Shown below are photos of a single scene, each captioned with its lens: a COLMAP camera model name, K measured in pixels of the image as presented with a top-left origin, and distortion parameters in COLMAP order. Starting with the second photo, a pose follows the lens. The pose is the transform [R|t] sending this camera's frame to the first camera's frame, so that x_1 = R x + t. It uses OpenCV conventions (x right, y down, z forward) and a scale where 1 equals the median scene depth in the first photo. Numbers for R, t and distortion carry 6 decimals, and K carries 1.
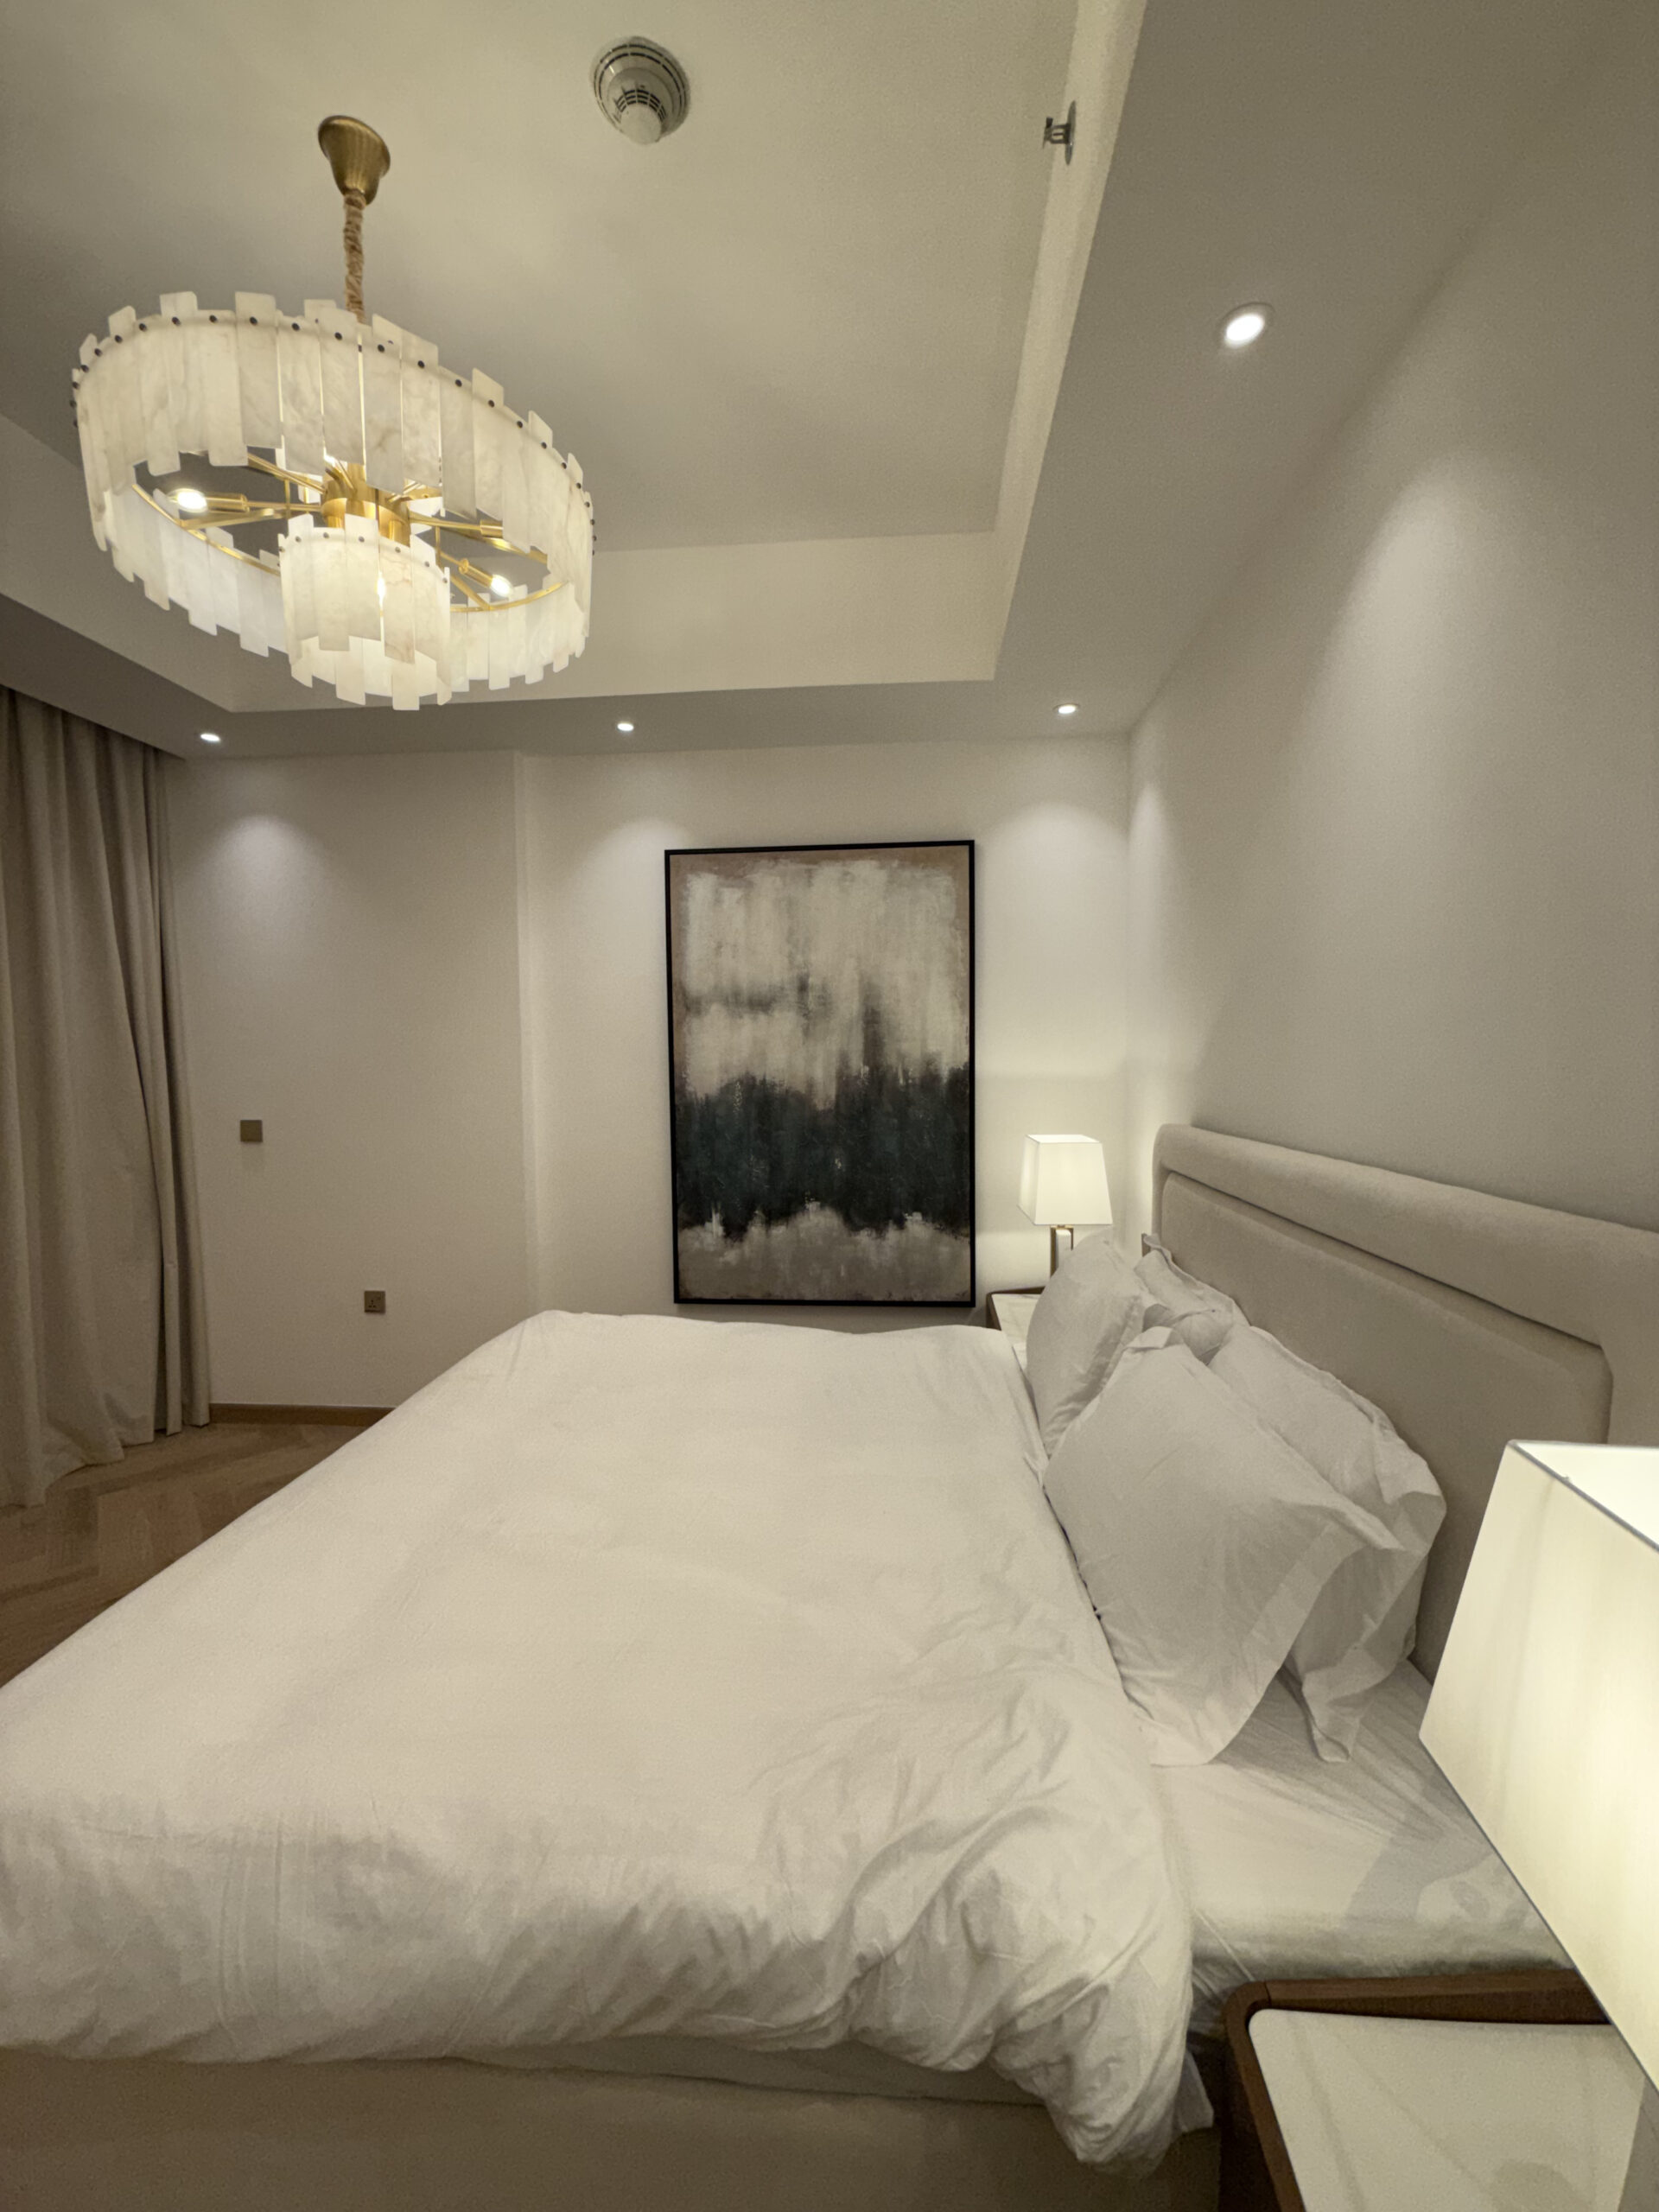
lens RADIAL K [[877.9, 0, 843.0], [0, 877.9, 1100.2], [0, 0, 1]] dist [0.004076, 0.000773]
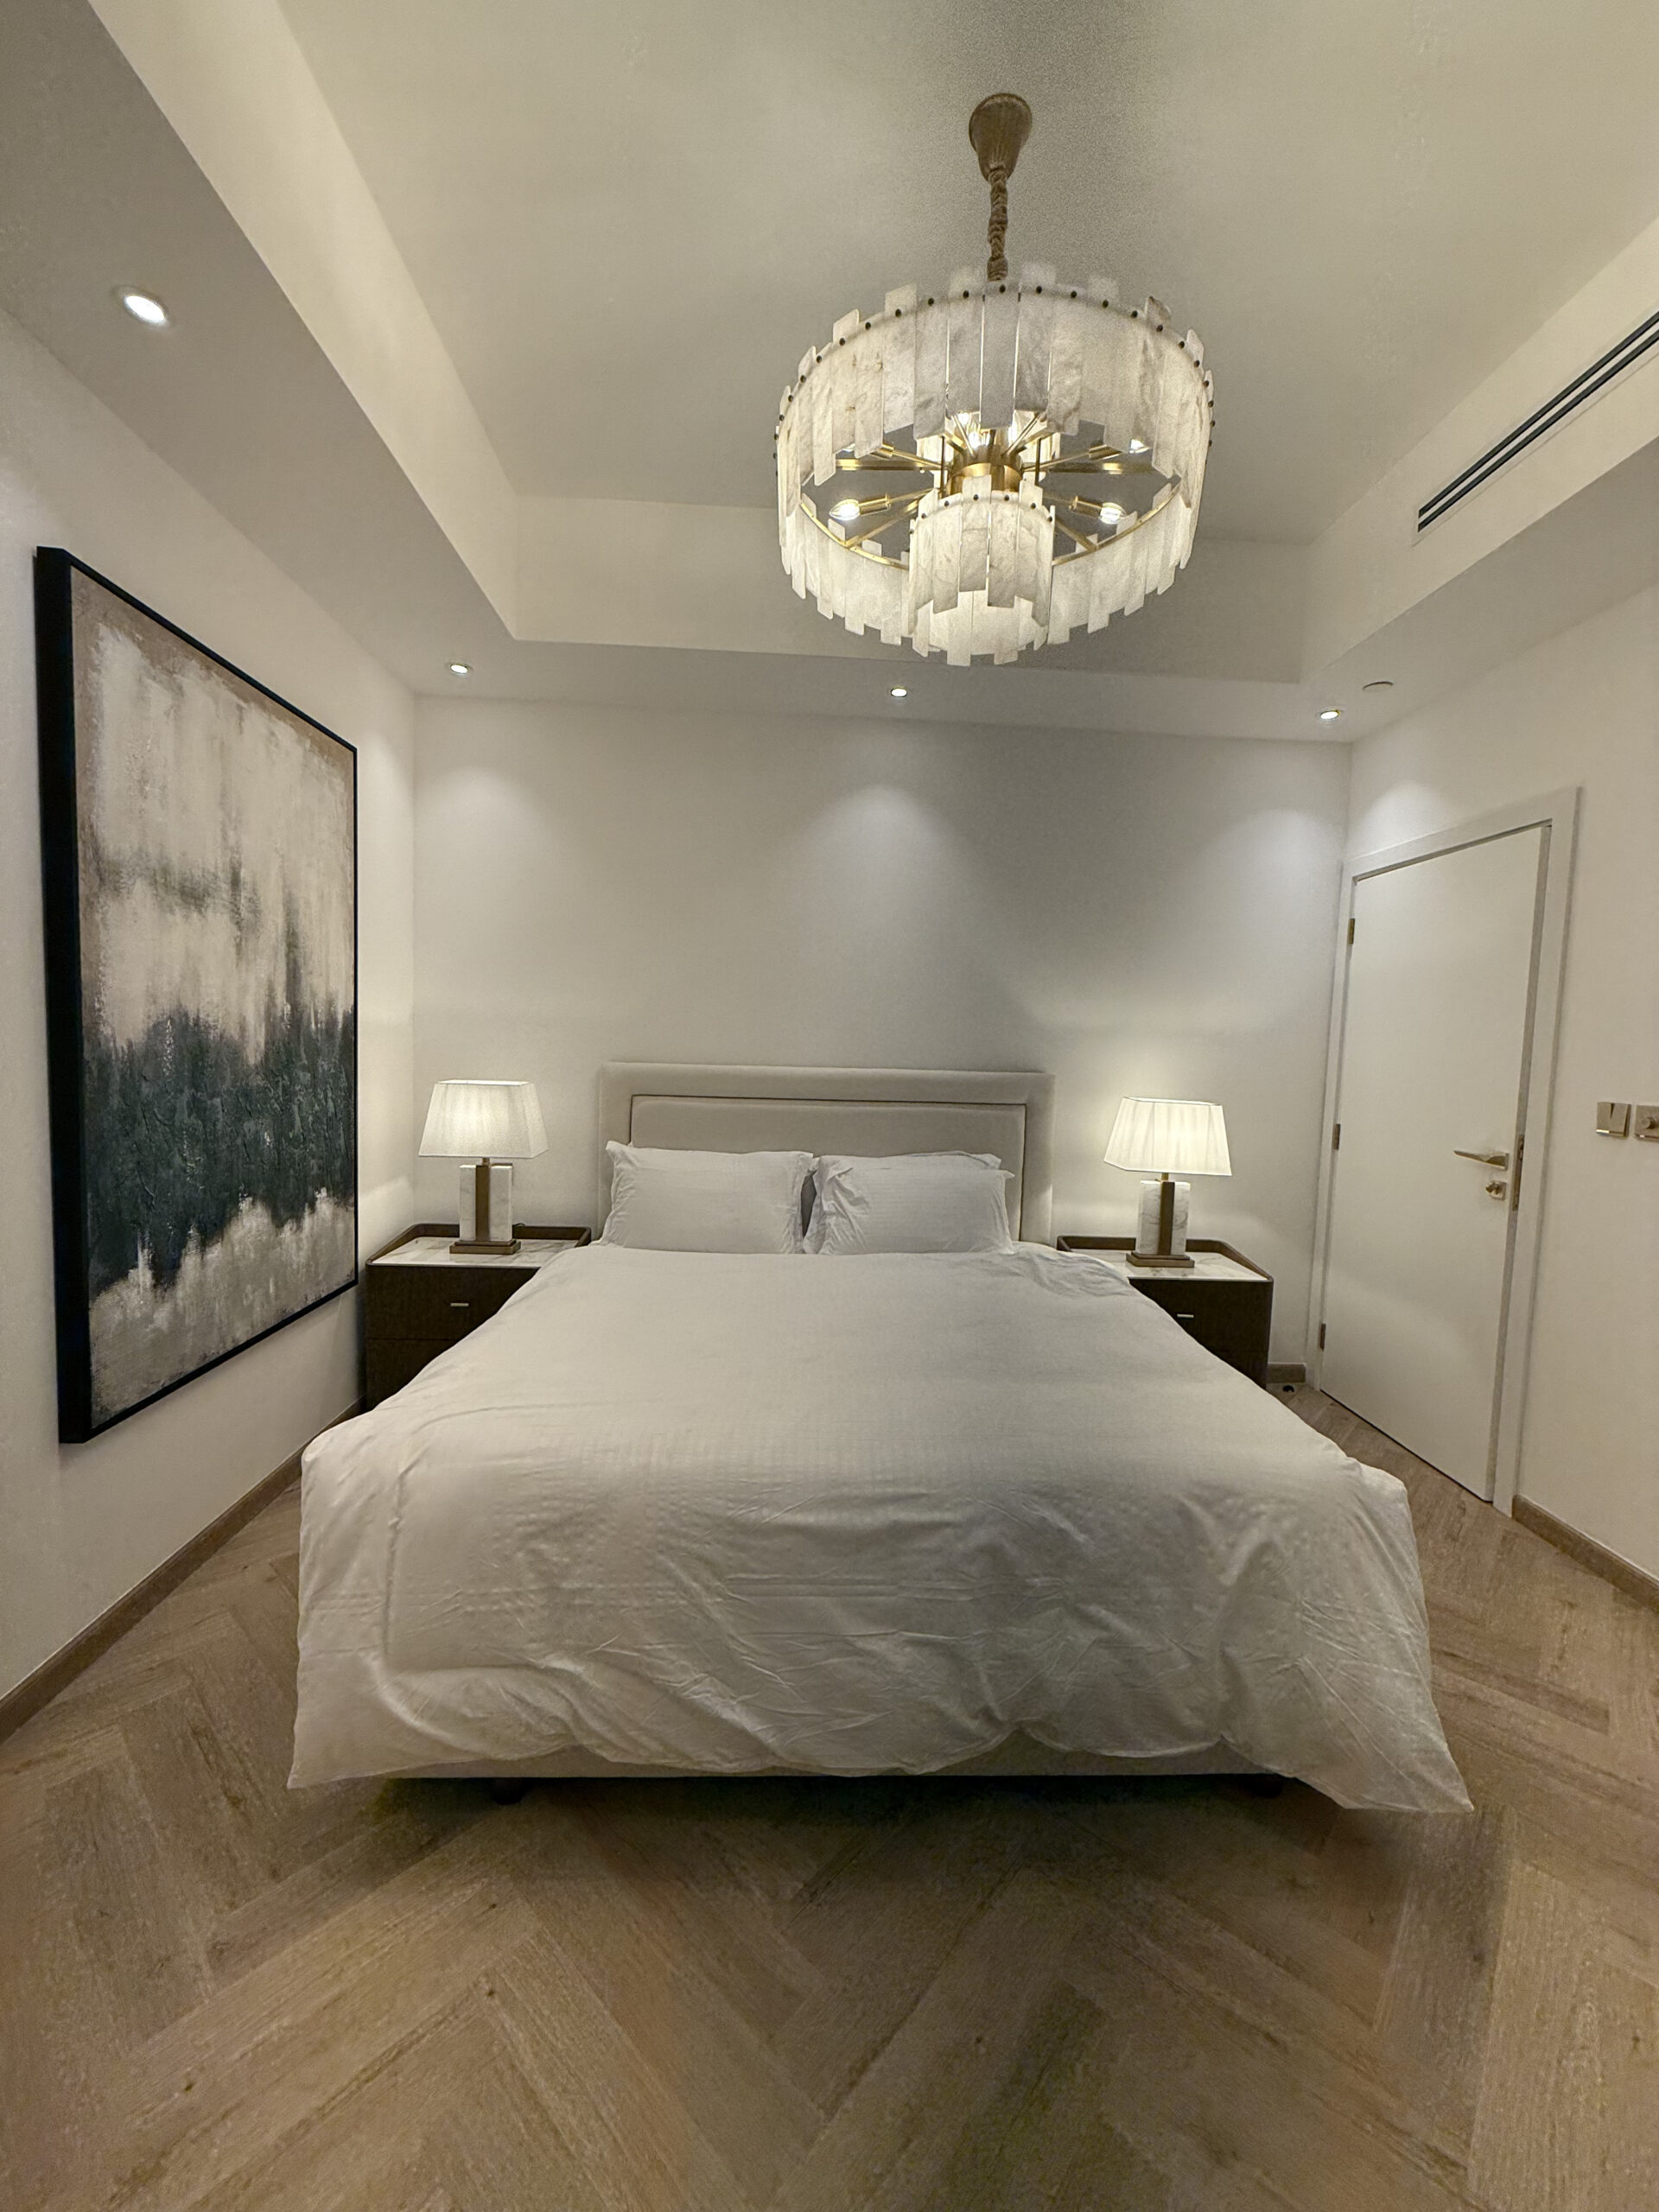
lens RADIAL K [[867.9, 0, 827.9], [0, 867.9, 1099.9], [0, 0, 1]] dist [0.001774, 0.000313]
pose [[-0.141381, -0.061748, 0.988028, -0.770052], [0.017995, 0.997728, 0.064929, 0.002711], [-0.989792, 0.026959, -0.139948, 0.646541]]
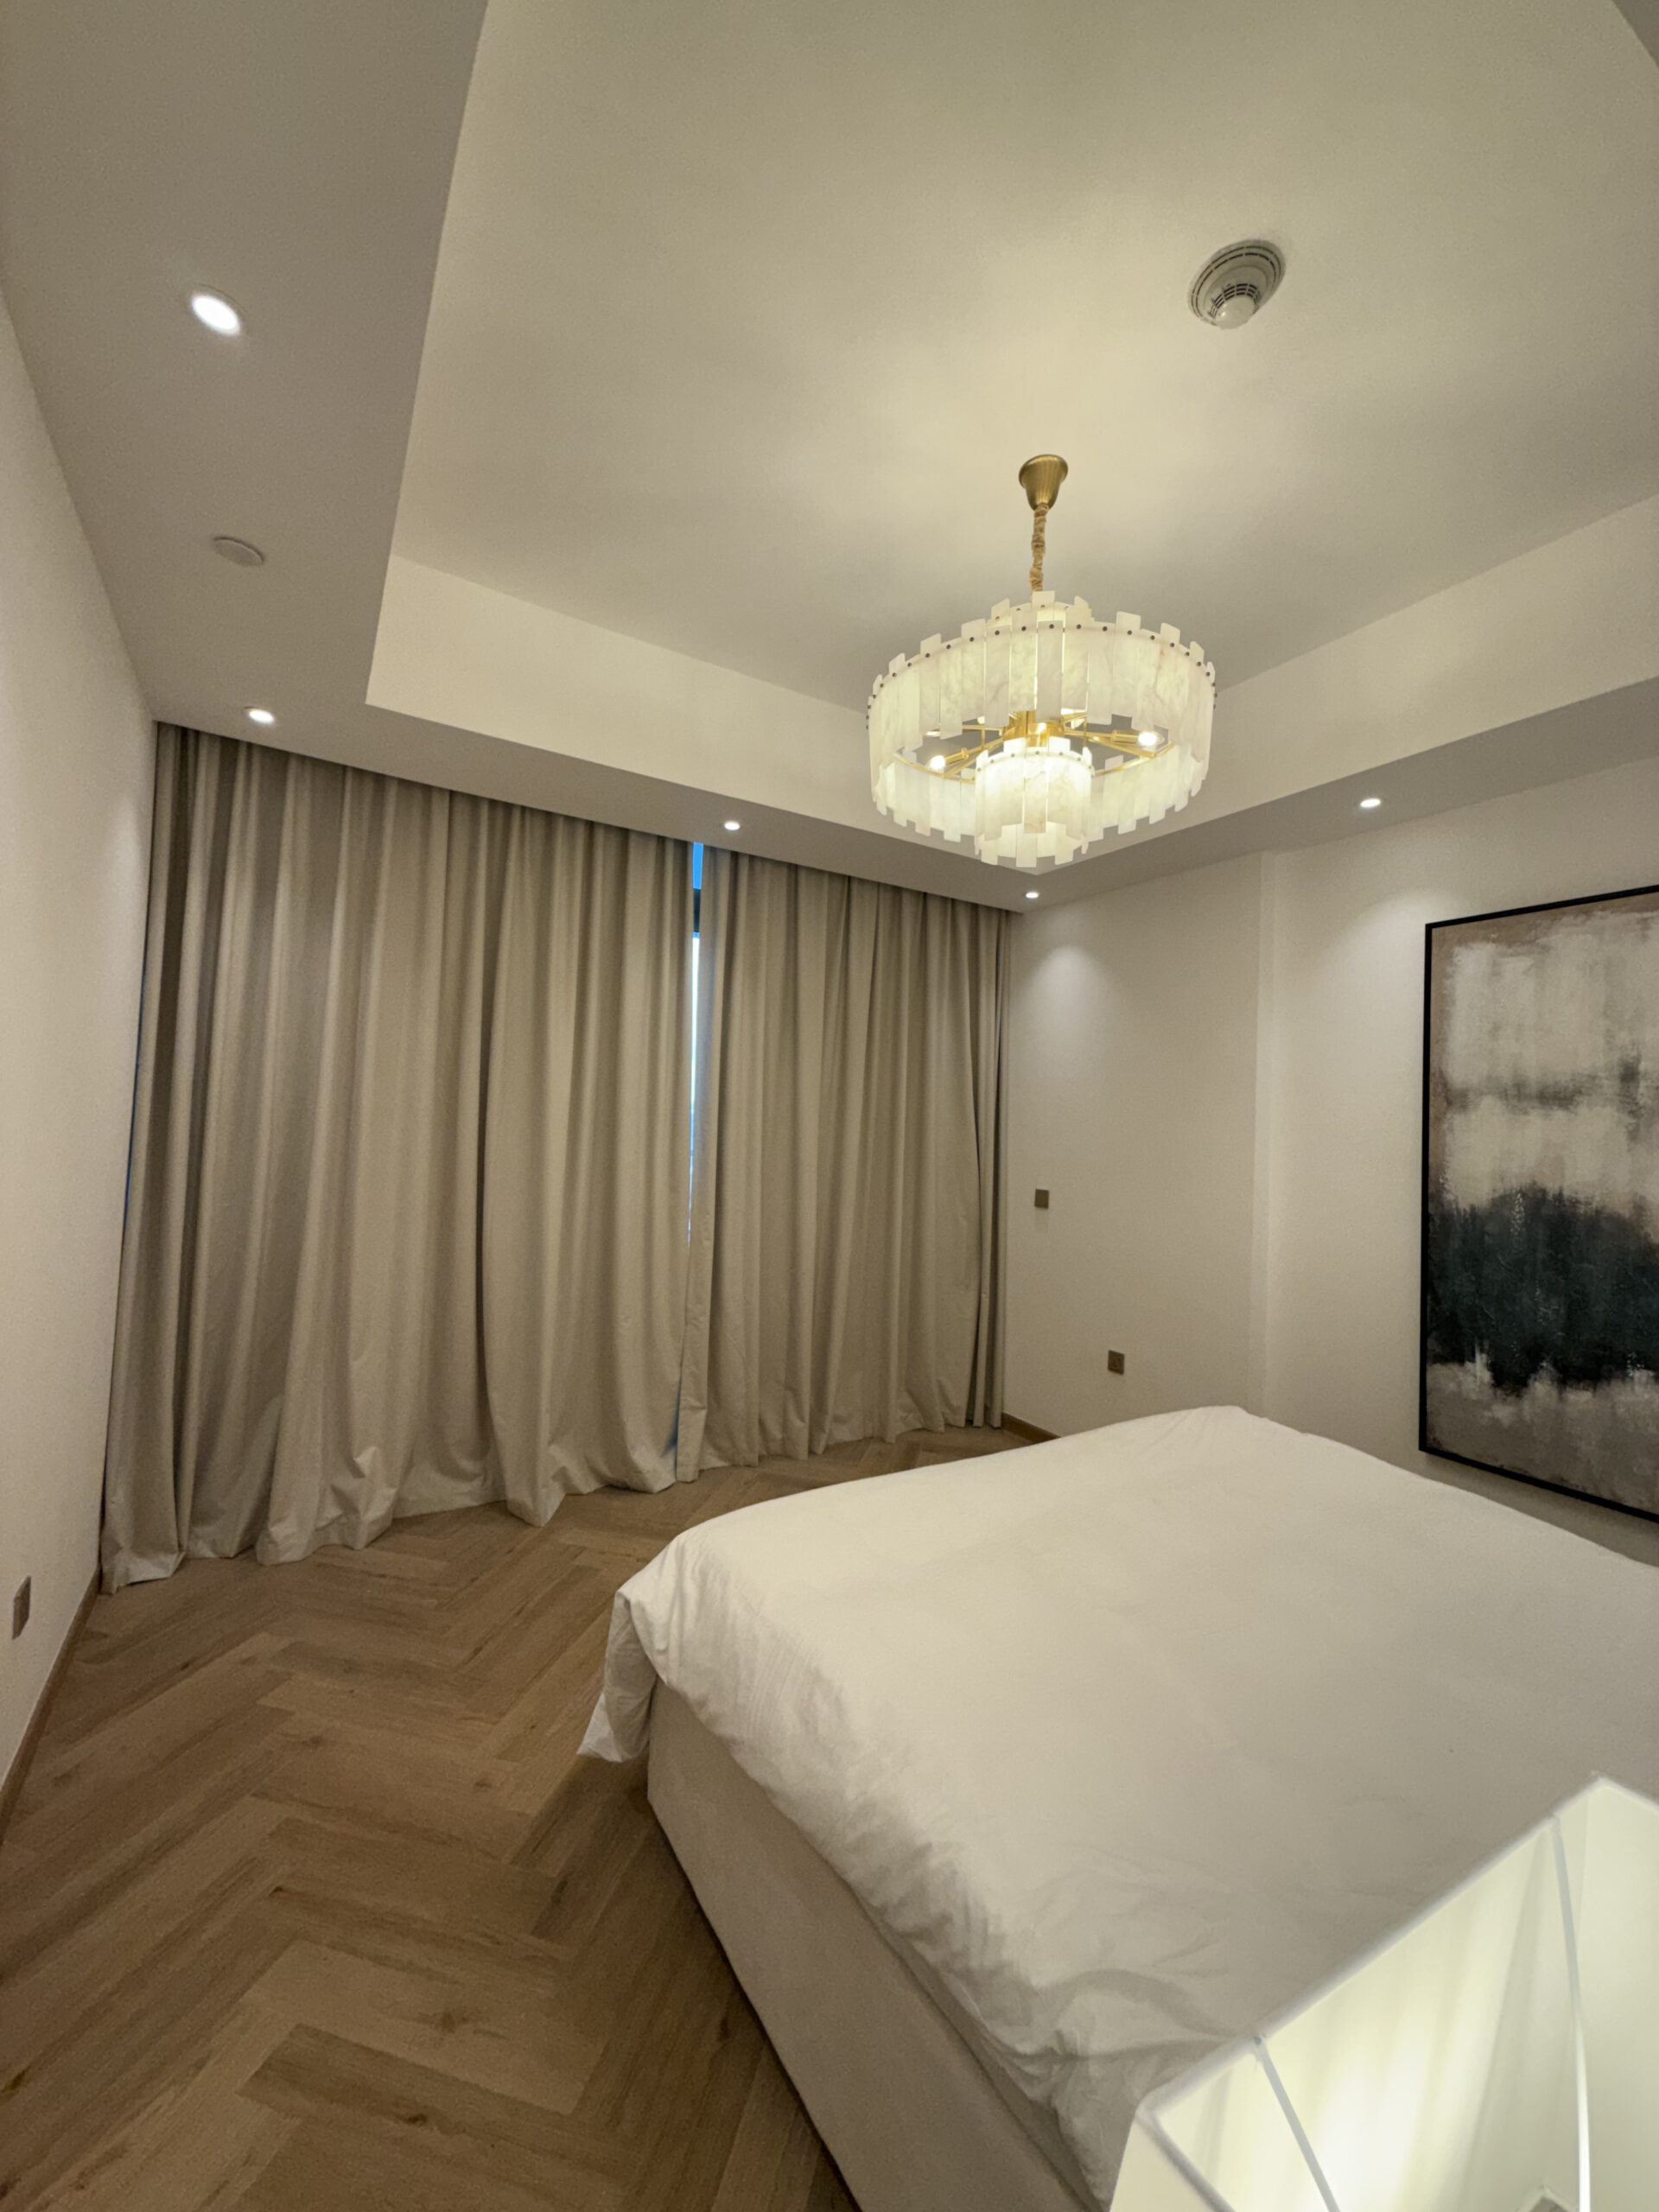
lens RADIAL K [[867.9, 0, 827.9], [0, 867.9, 1099.9], [0, 0, 1]] dist [0.001774, 0.000313]
pose [[0.593828, 0.002159, -0.804589, 0.144627], [-0.087361, 0.994257, -0.061809, -0.001884], [0.799836, 0.106994, 0.590606, 0.018067]]
